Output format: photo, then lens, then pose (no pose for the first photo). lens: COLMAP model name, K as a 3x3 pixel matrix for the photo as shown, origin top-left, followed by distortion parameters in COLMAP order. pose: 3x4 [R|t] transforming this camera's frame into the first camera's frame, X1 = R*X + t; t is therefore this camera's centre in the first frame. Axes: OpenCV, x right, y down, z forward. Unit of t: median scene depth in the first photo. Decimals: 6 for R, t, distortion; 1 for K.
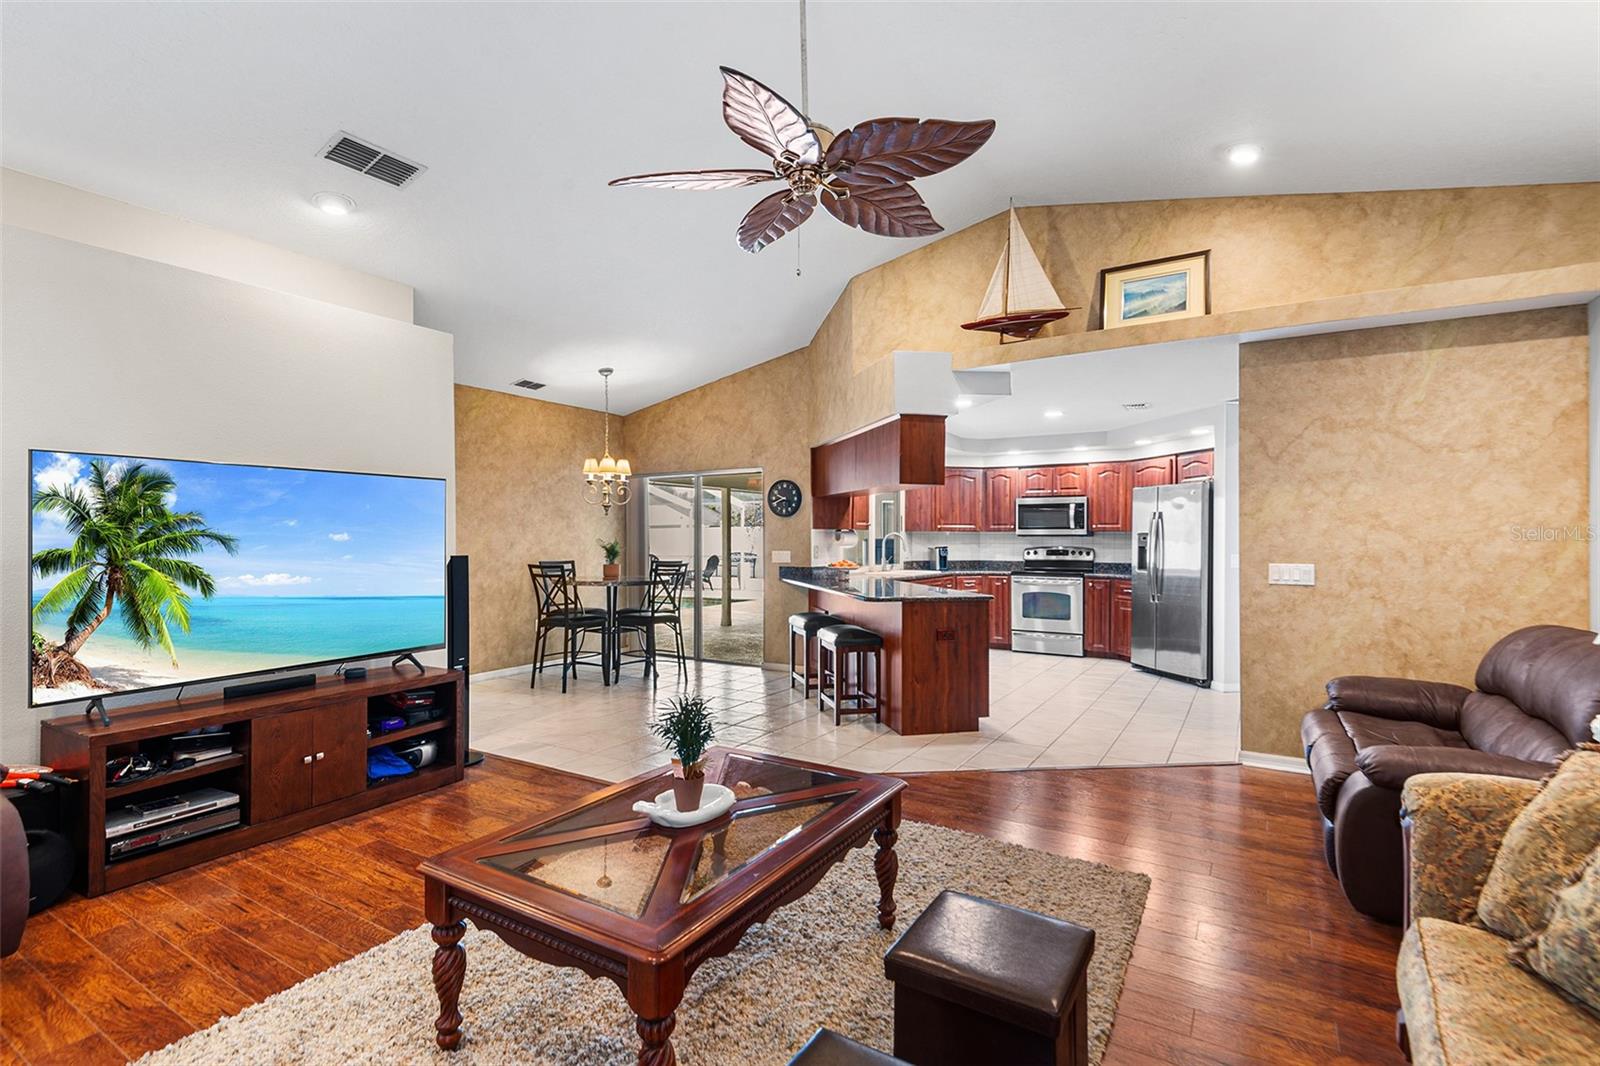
lens RADIAL K [[734.5, 0, 795.1], [0, 734.5, 534.3], [0, 0, 1]] dist [0.040554, -0.023700]
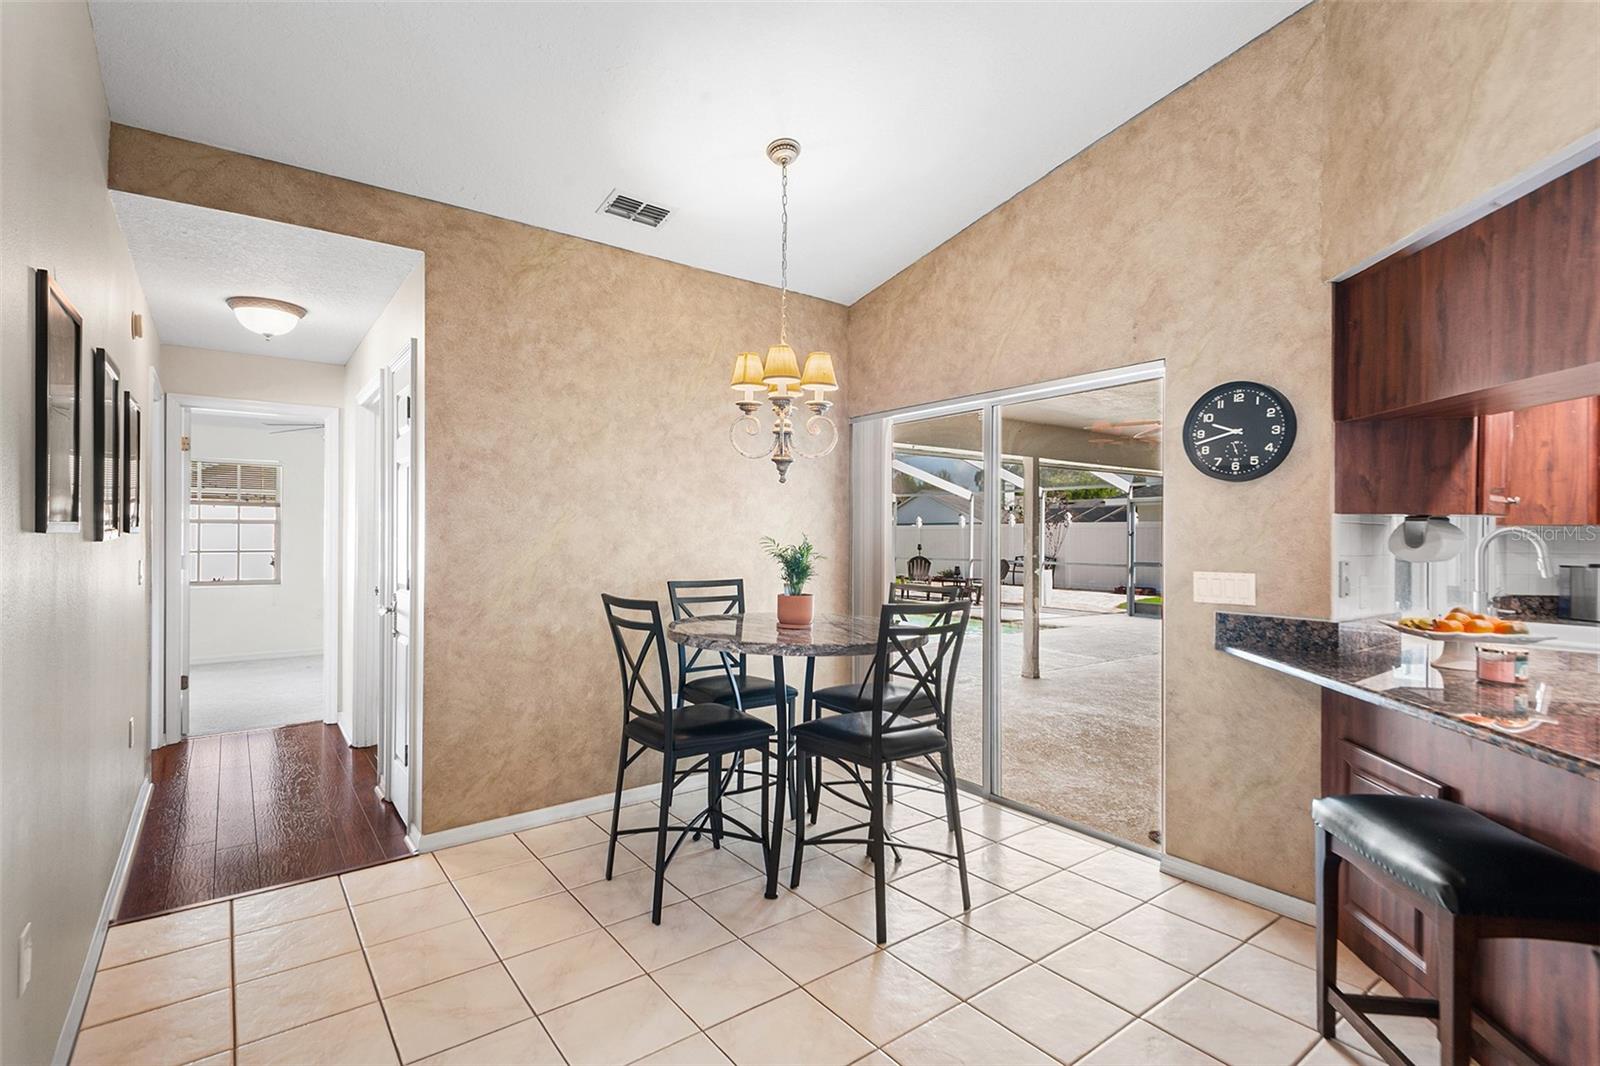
lens RADIAL K [[762.1, 0, 789.3], [0, 762.1, 536.2], [0, 0, 1]] dist [0.001174, 0.000063]
pose [[0.931682, 0.007191, -0.363204, -0.079380], [-0.006234, 0.999973, 0.003806, 0.003538], [0.363222, -0.001282, 0.931702, 0.520224]]
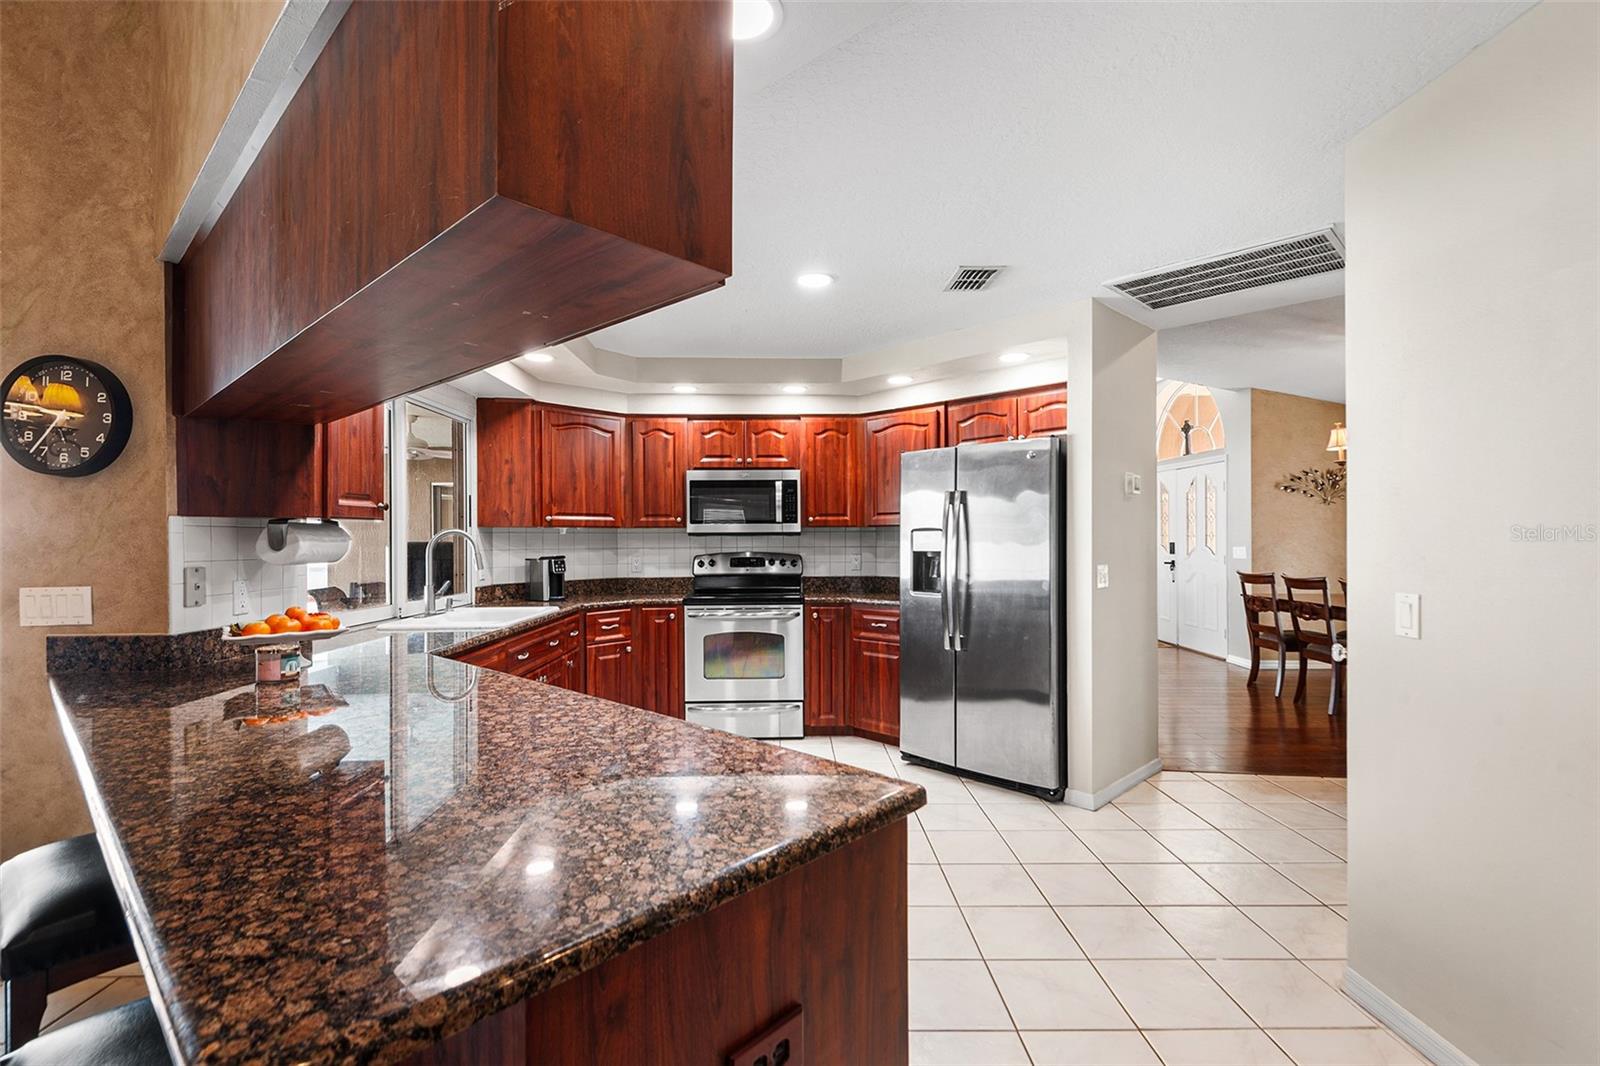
lens RADIAL K [[733.9, 0, 796.5], [0, 733.9, 536.5], [0, 0, 1]] dist [0.027410, -0.013891]
pose [[0.840473, -0.007368, 0.541803, 0.069050], [0.006652, 0.999972, 0.003280, 0.002224], [-0.541812, 0.000848, 0.840499, 0.532769]]
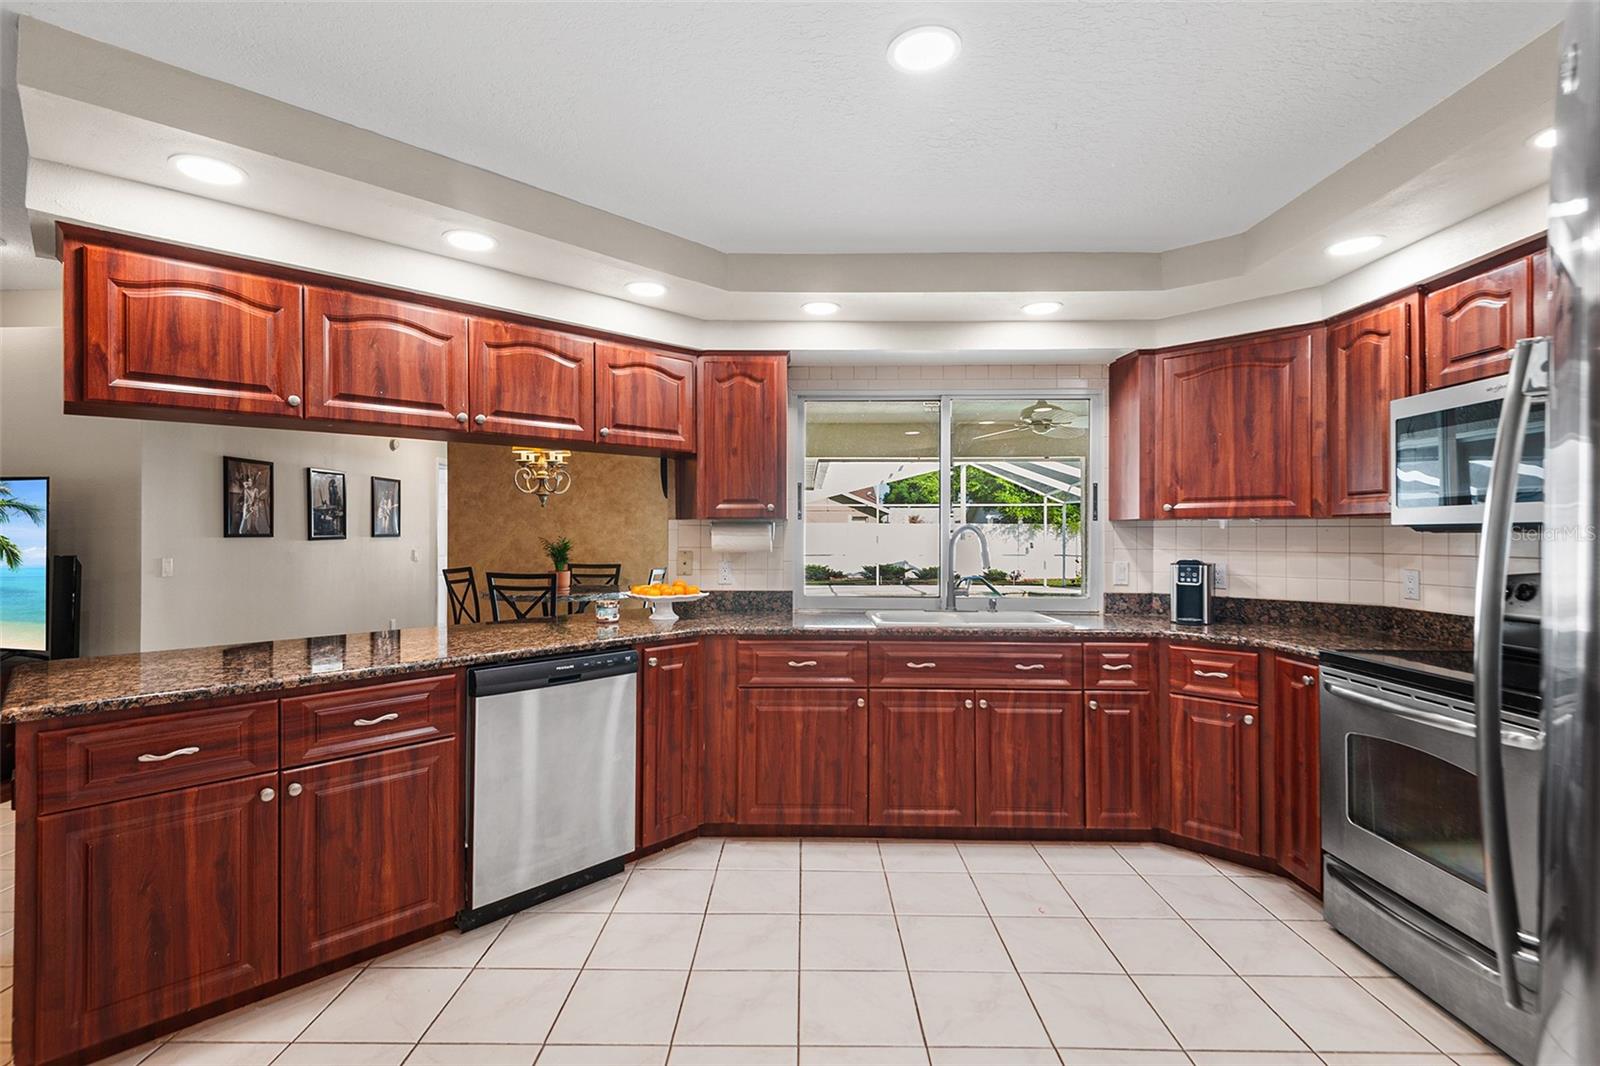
lens RADIAL K [[739.9, 0, 792.6], [0, 739.9, 535.4], [0, 0, 1]] dist [0.047089, -0.031477]
pose [[0.520579, -0.001118, -0.853813, 0.484083], [0.002641, 0.999996, 0.000301, 0.003900], [0.853809, -0.002412, 0.520580, 0.731015]]
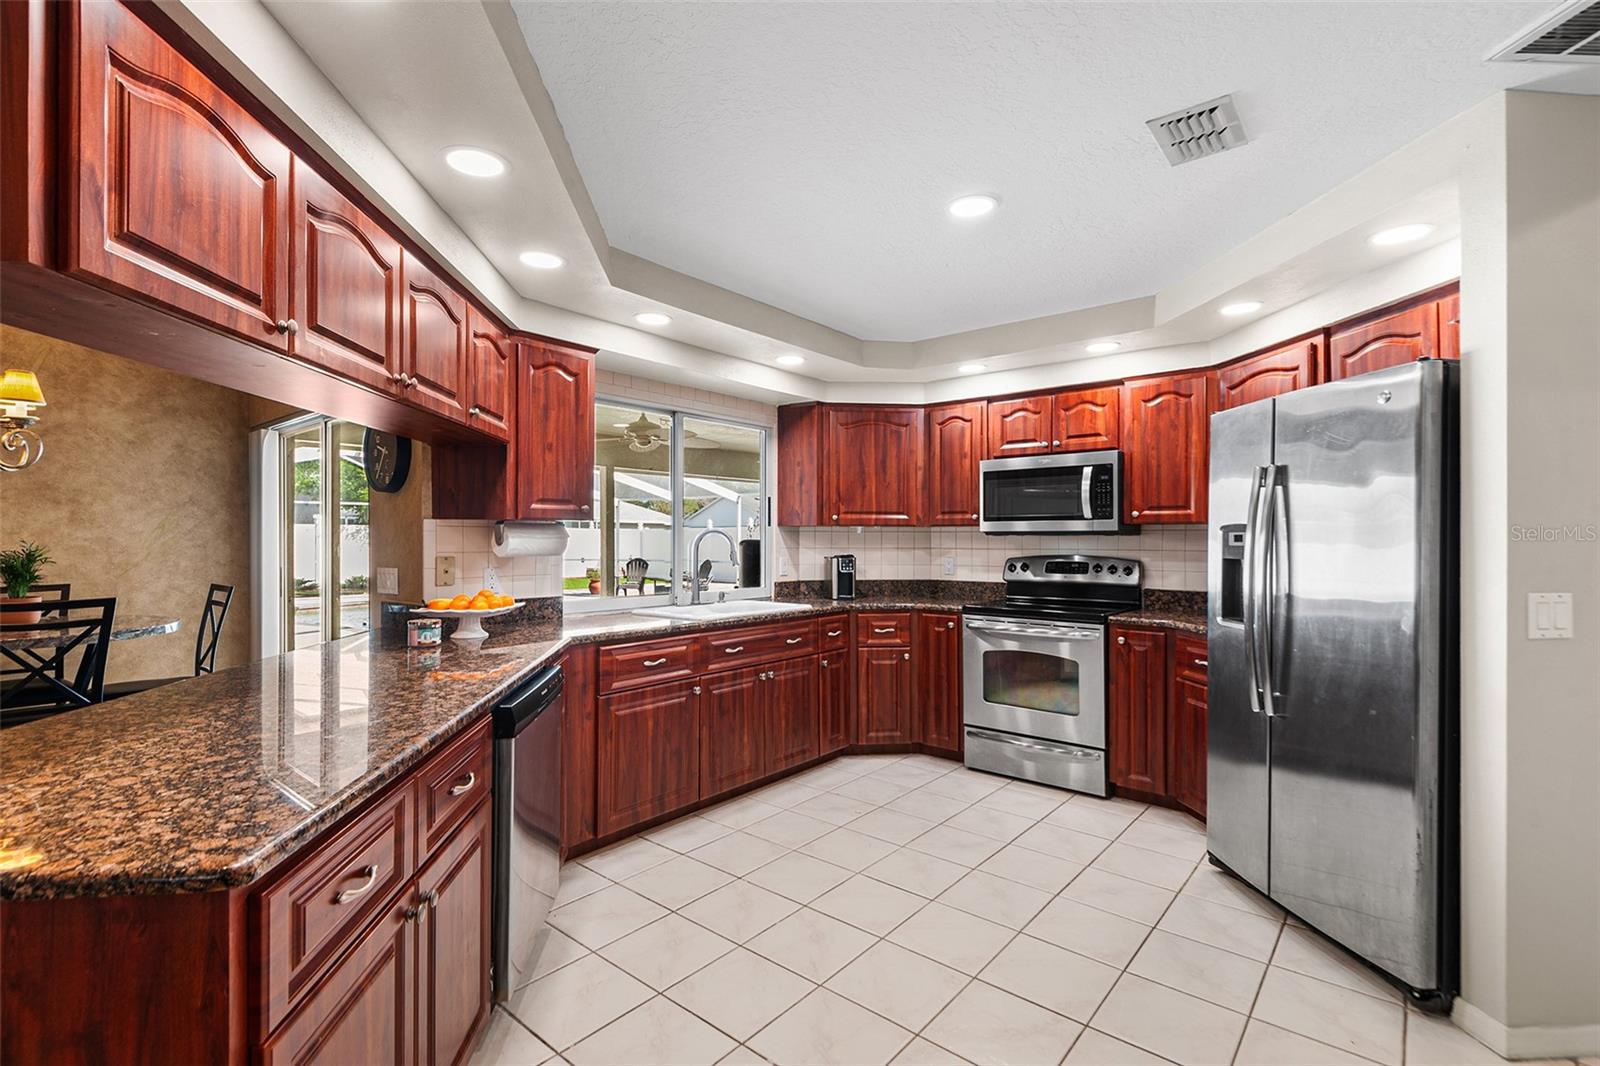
lens RADIAL K [[733.9, 0, 796.5], [0, 733.9, 536.5], [0, 0, 1]] dist [0.027410, -0.013891]
pose [[0.990247, -0.003305, -0.139282, 0.277098], [0.003376, 0.999994, 0.000268, 0.003481], [0.139280, -0.000736, 0.990253, 0.545947]]
